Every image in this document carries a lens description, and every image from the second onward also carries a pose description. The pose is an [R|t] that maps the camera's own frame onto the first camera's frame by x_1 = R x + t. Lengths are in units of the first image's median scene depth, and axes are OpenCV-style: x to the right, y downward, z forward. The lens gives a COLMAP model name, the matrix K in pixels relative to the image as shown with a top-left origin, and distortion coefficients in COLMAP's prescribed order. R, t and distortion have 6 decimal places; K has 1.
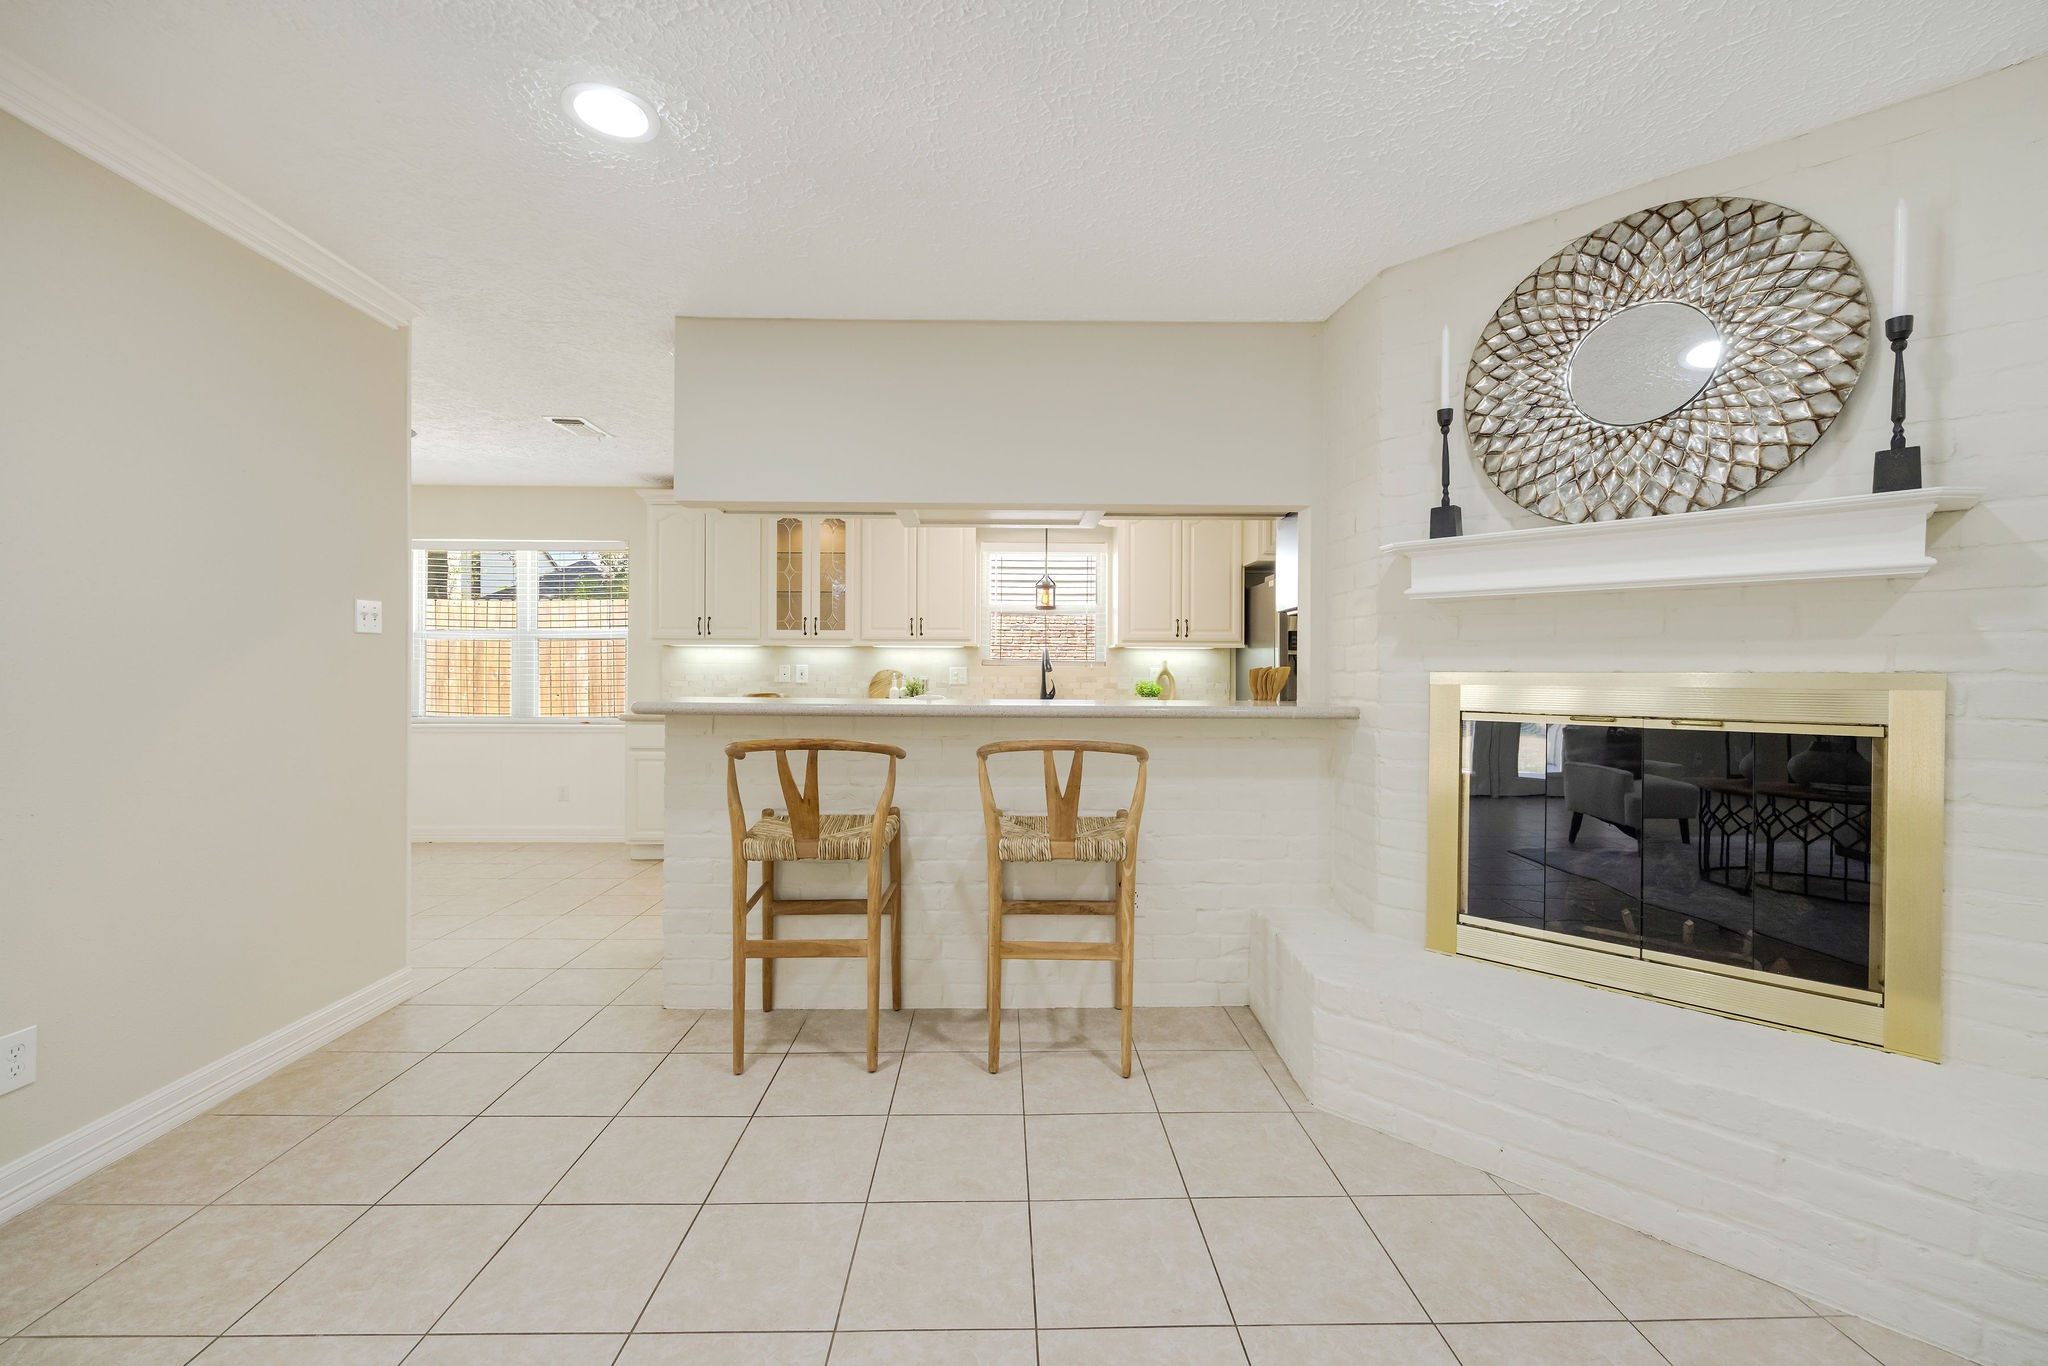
lens RADIAL K [[823.3, 0, 1022.1], [0, 823.3, 671.1], [0, 0, 1]] dist [-0.006393, 0.001614]
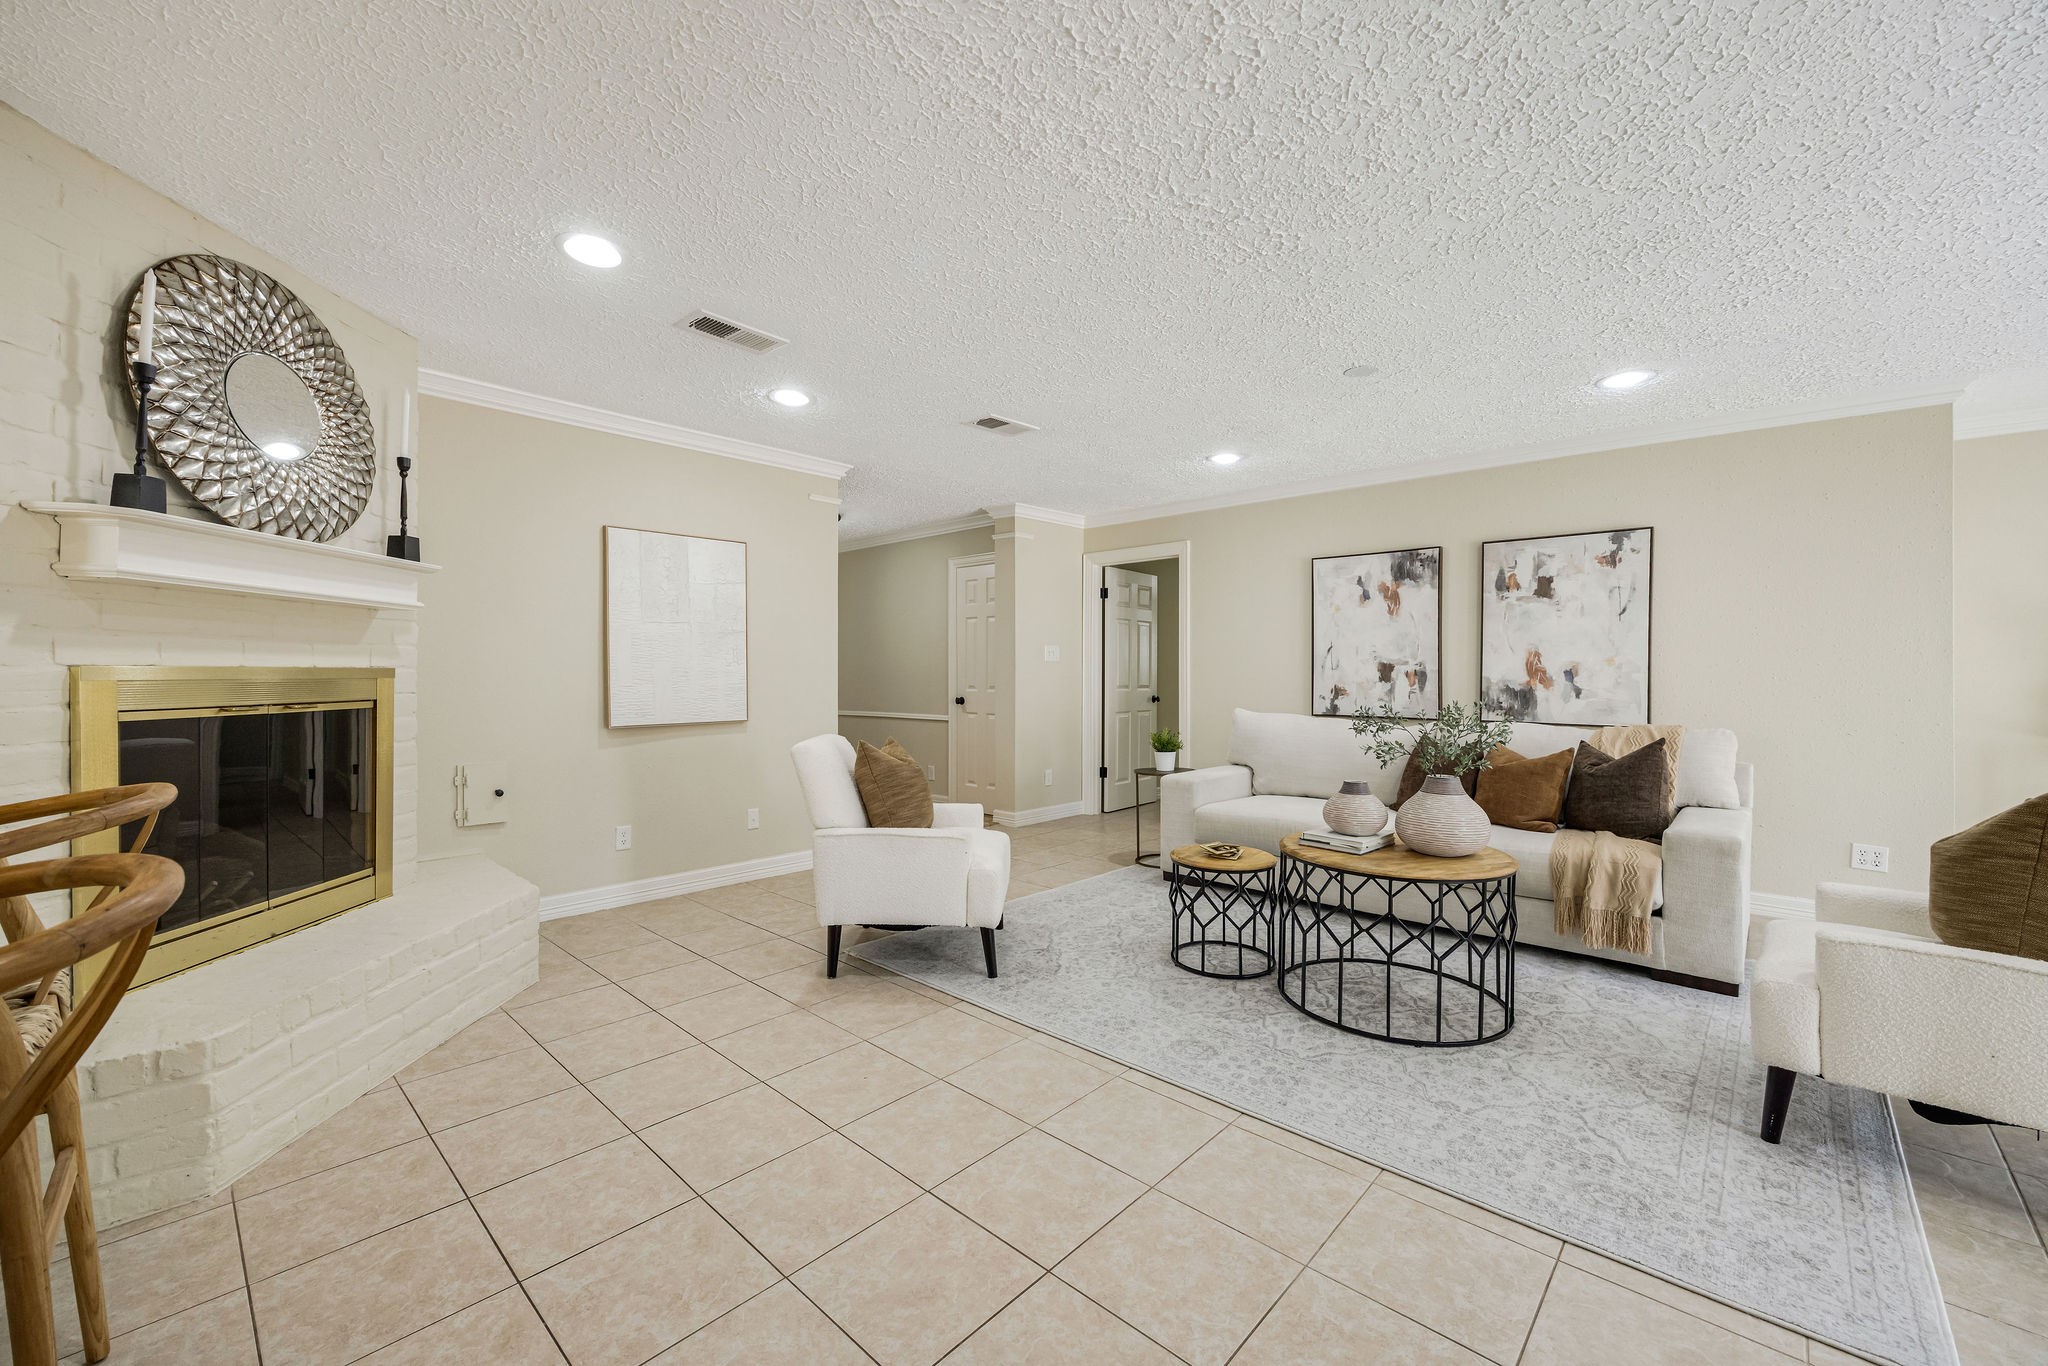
lens RADIAL K [[823.3, 0, 995.1], [0, 823.3, 672.3], [0, 0, 1]] dist [-0.006393, 0.001614]
pose [[-0.699737, -0.002133, 0.714398, -0.825475], [-0.004826, 0.999987, -0.001741, 0.007428], [-0.714385, -0.004666, -0.699738, 1.087234]]
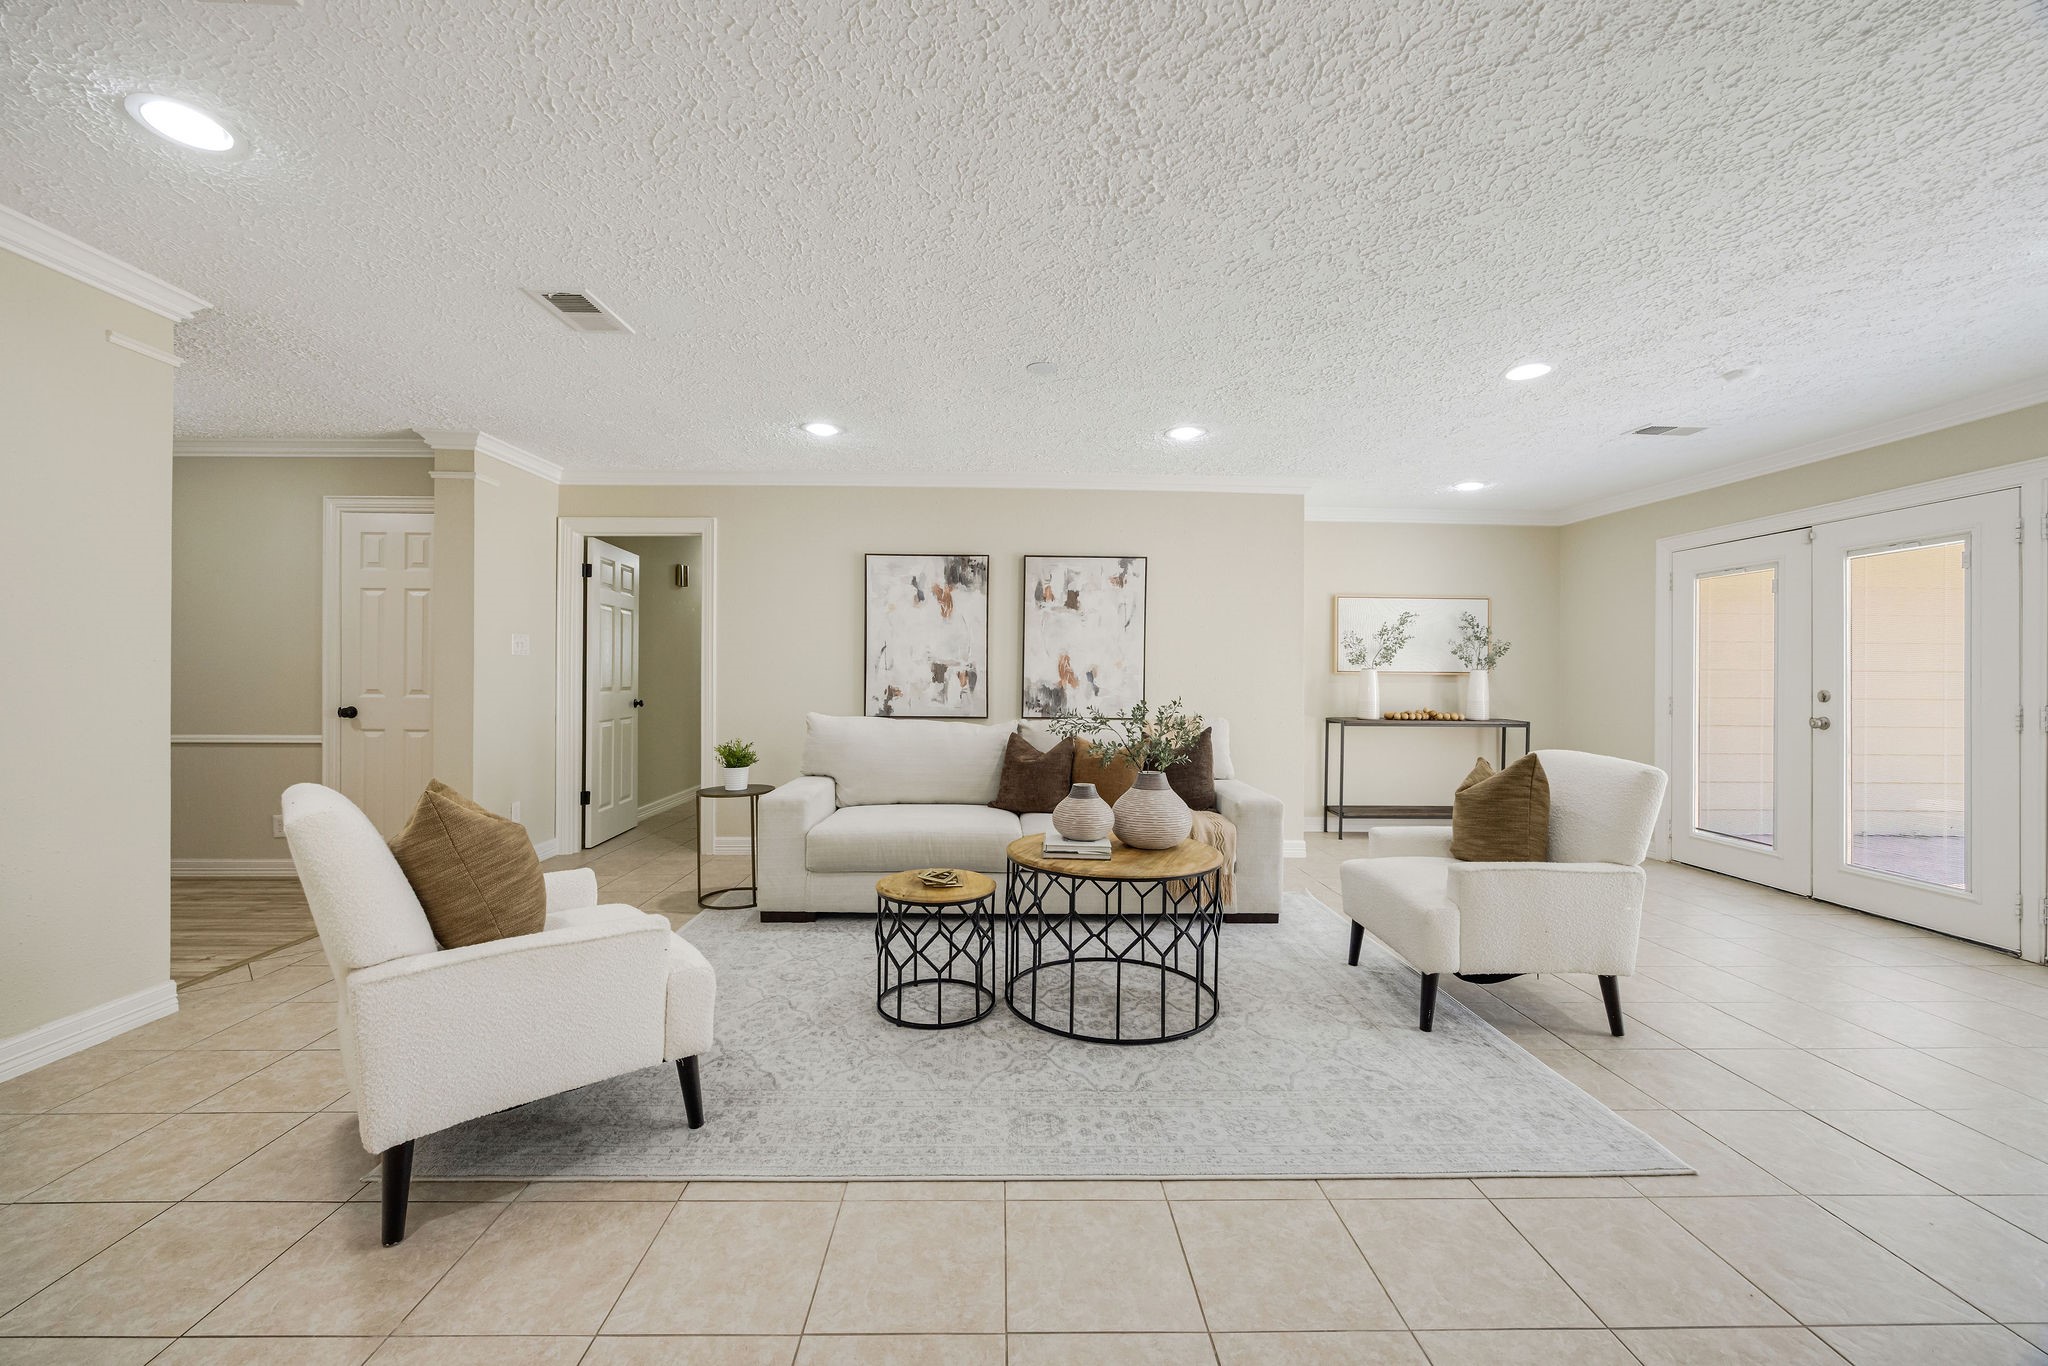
lens RADIAL K [[823.3, 0, 1016.8], [0, 823.3, 672.6], [0, 0, 1]] dist [-0.006393, 0.001614]
pose [[-0.999919, -0.007206, 0.010490, -0.162482], [-0.007267, 0.999957, -0.005747, 0.009711], [-0.010448, -0.005823, -0.999928, 1.041725]]
